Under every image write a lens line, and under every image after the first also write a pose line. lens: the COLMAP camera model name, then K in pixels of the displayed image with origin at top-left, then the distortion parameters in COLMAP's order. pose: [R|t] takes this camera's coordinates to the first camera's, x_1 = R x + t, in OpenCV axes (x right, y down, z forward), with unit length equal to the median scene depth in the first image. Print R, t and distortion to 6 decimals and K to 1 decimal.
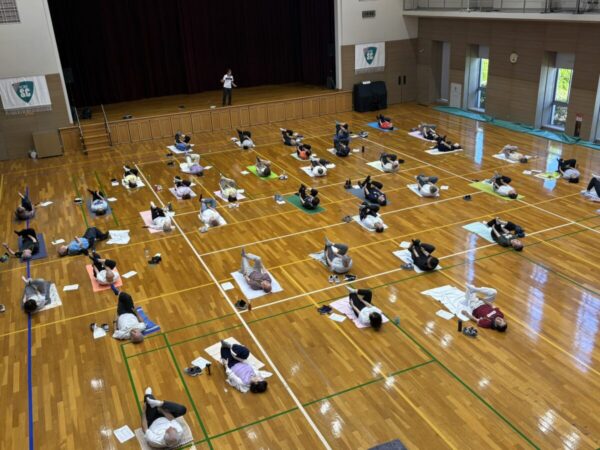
lens RADIAL K [[571.9, 0, 299.3], [0, 571.9, 224.1], [0, 0, 1]] dist [0.014415, 0.000000]
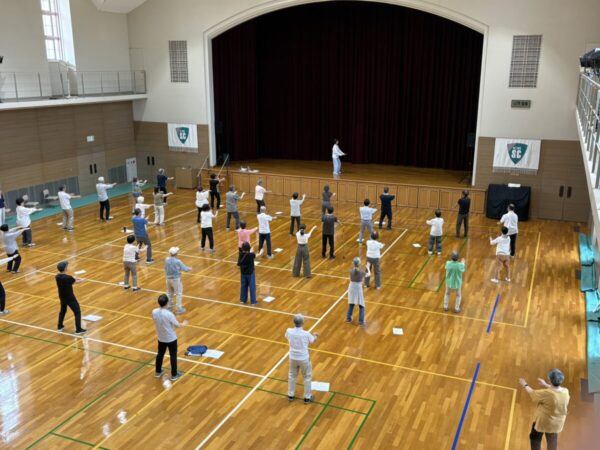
lens RADIAL K [[602.4, 0, 300.3], [0, 602.4, 226.8], [0, 0, 1]] dist [-0.004072, 0.000000]
pose [[0.681738, 0.238149, -0.691750, 0.536487], [-0.314244, 0.949189, 0.017082, -0.116997], [0.660669, 0.205733, 0.721935, 0.212040]]
